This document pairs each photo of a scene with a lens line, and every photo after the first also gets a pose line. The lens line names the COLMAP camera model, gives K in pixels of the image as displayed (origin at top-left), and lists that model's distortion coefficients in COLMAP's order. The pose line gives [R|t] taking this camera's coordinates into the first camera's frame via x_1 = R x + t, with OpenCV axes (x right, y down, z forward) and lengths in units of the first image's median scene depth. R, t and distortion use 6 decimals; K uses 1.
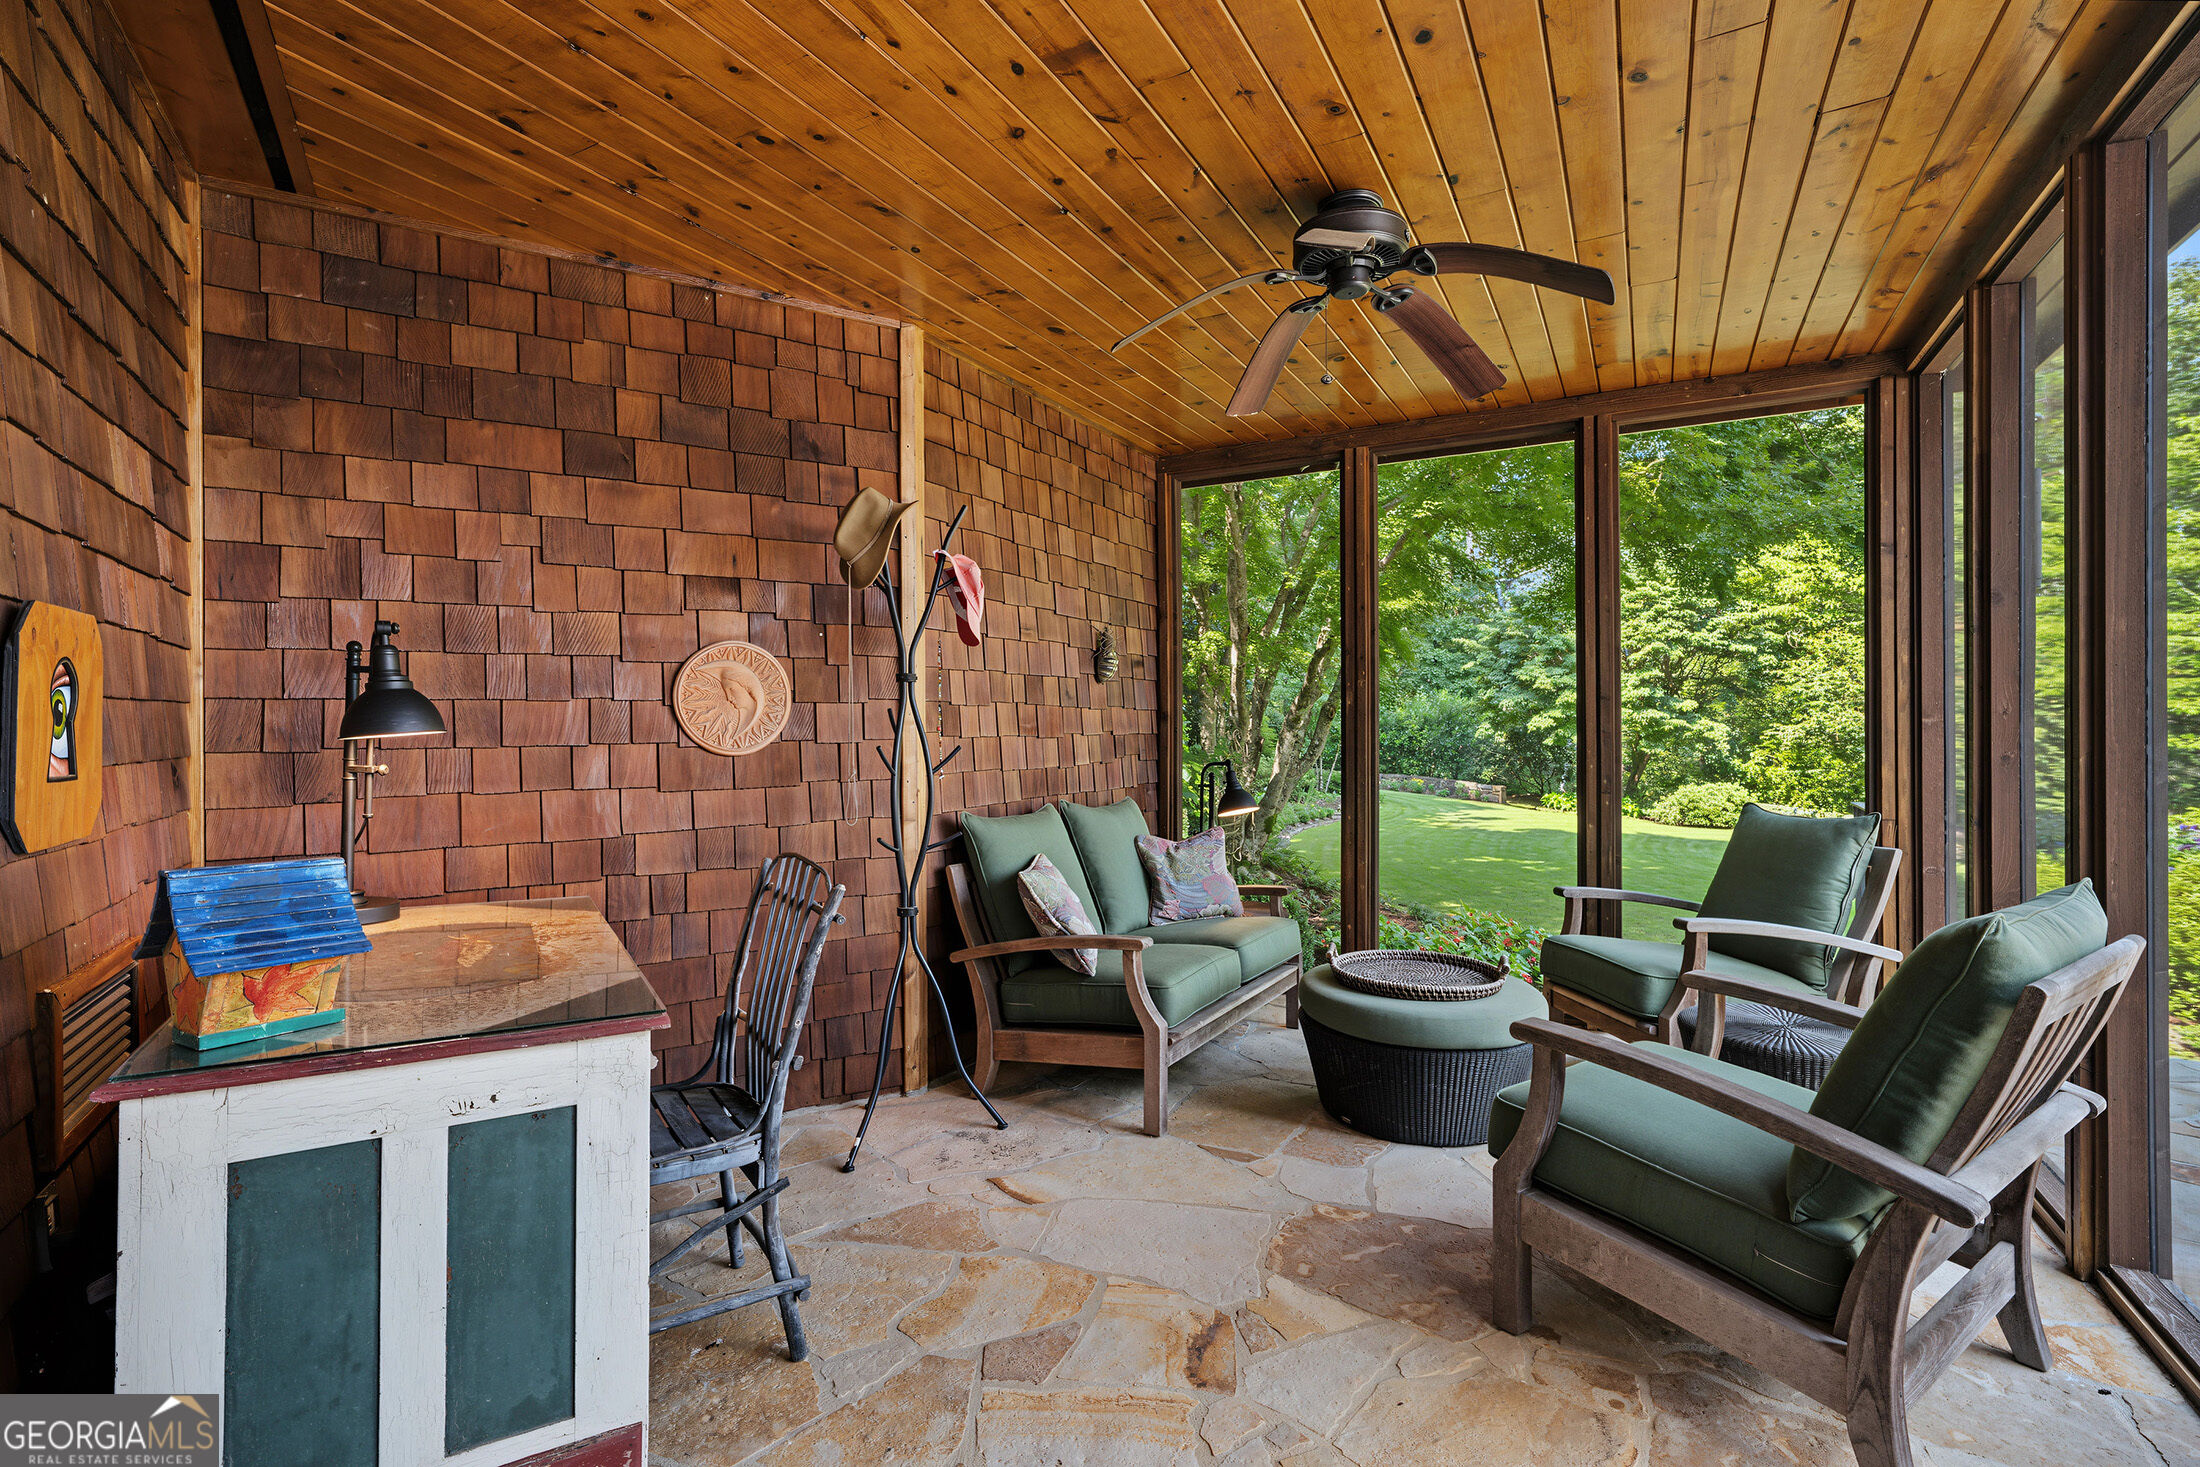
lens RADIAL K [[1006.6, 0, 1100.6], [0, 1006.6, 729.4], [0, 0, 1]] dist [-0.005719, -0.000061]
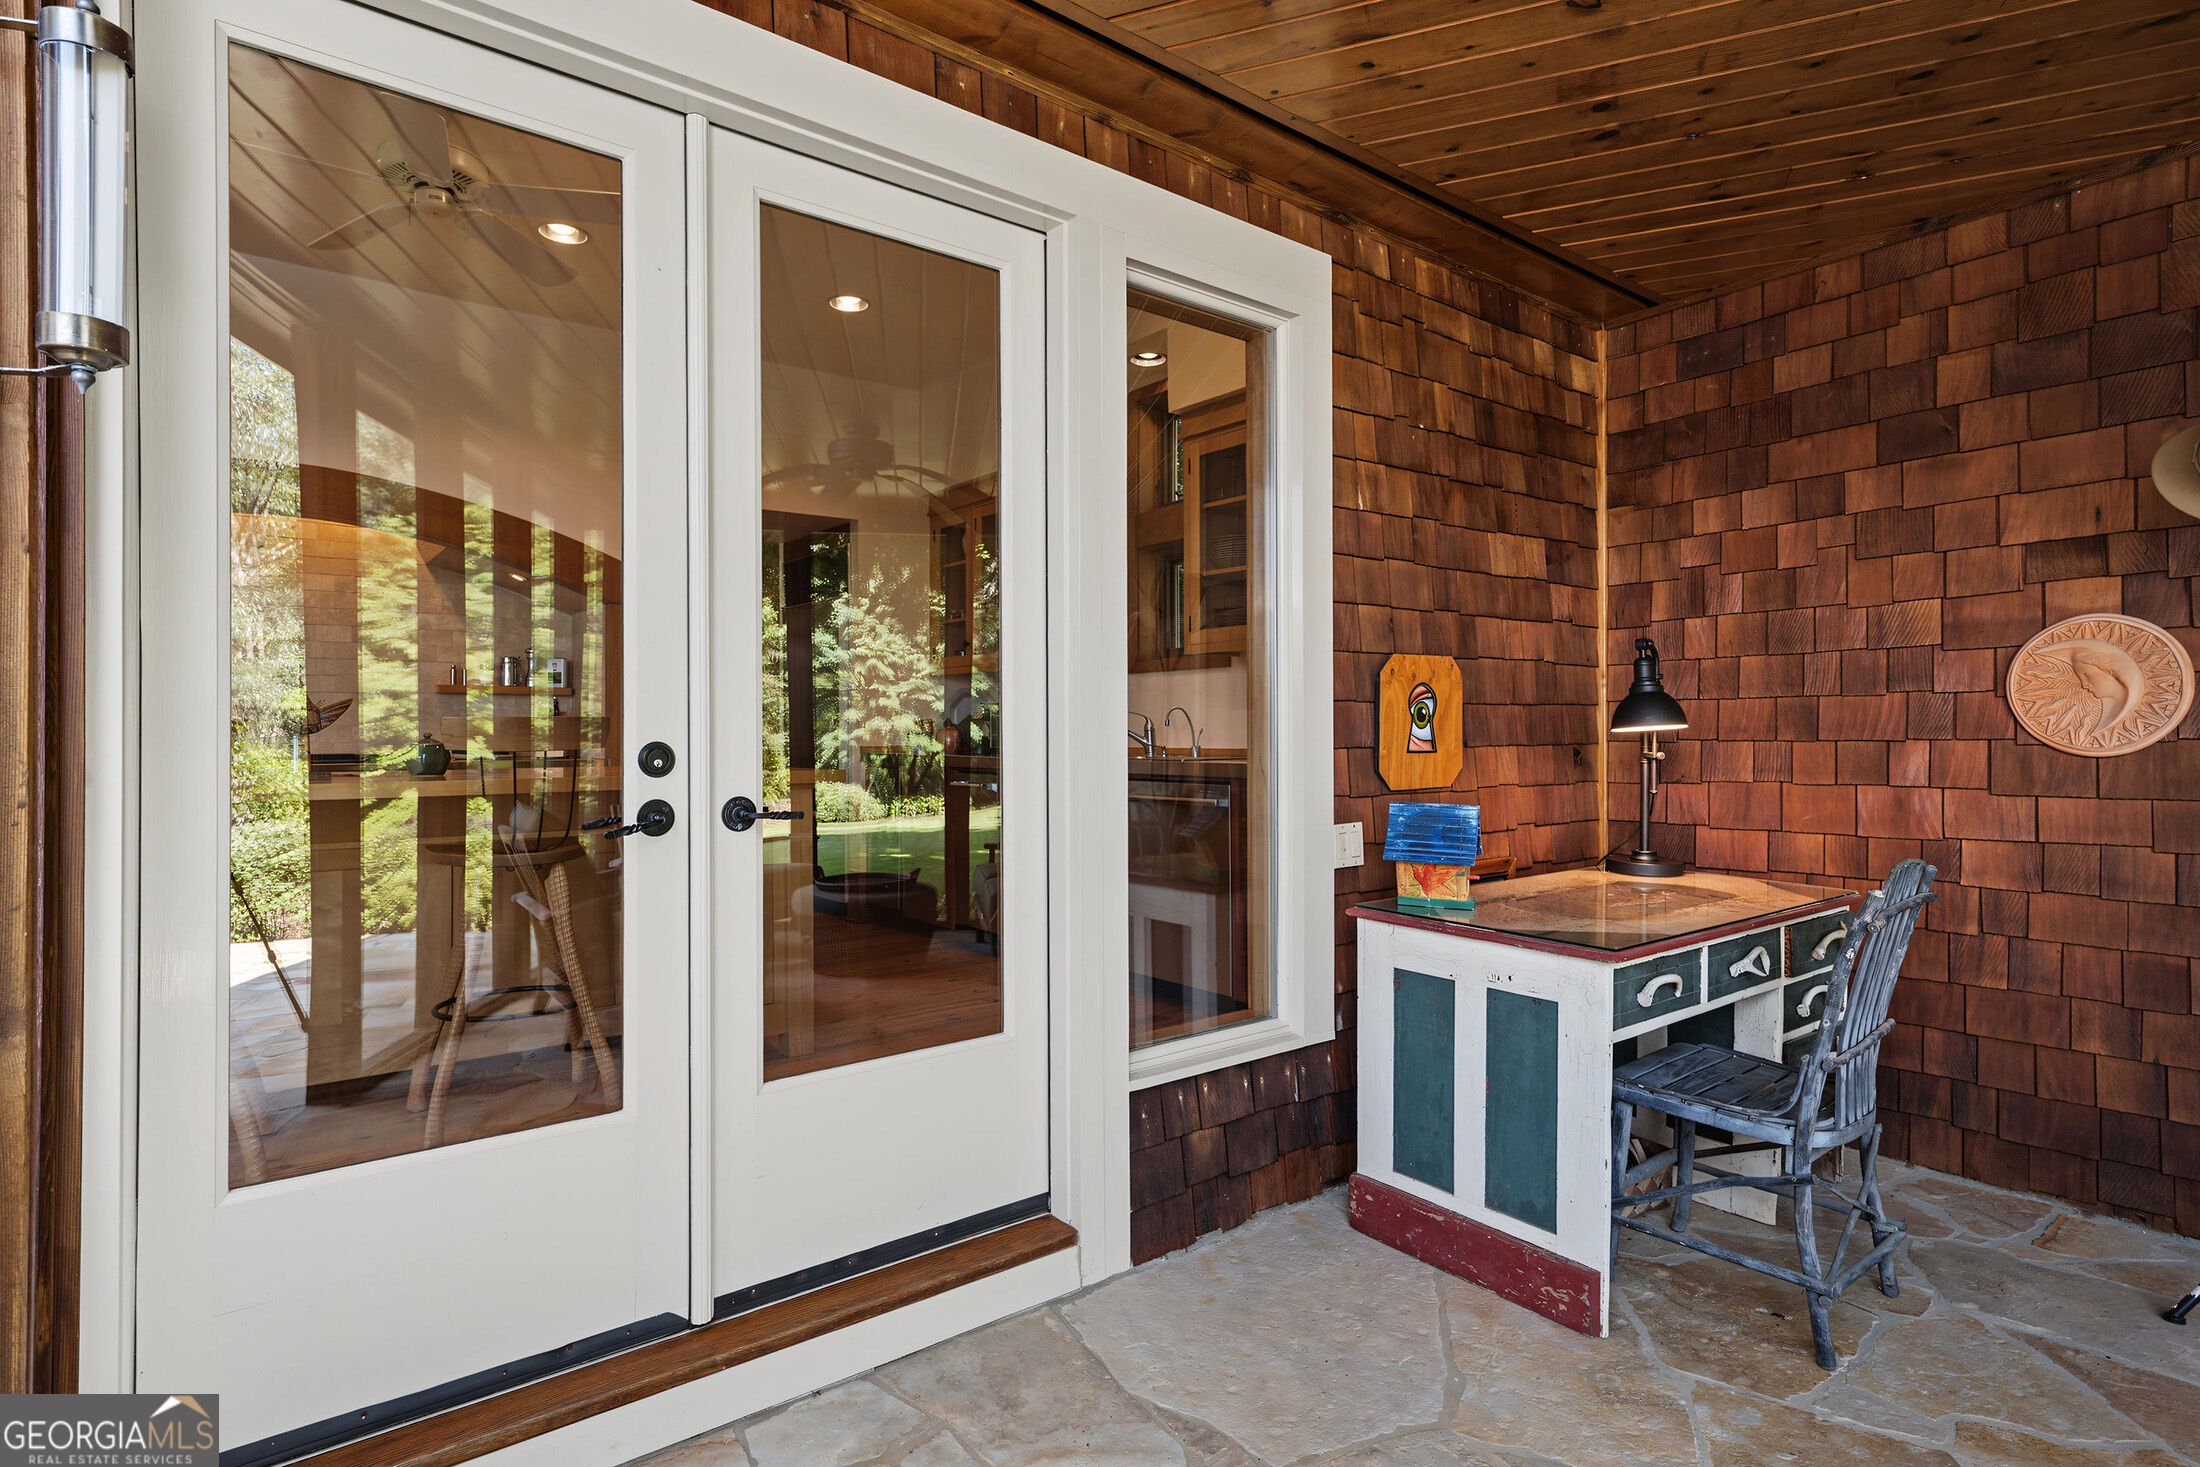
lens RADIAL K [[1106.1, 0, 1100.9], [0, 1106.1, 726.7], [0, 0, 1]] dist [0.002161, 0.000569]
pose [[0.113149, 0.002169, -0.993576, 0.479433], [-0.001163, 0.999997, 0.002050, 0.001279], [0.993577, 0.000924, 0.113152, 0.122236]]
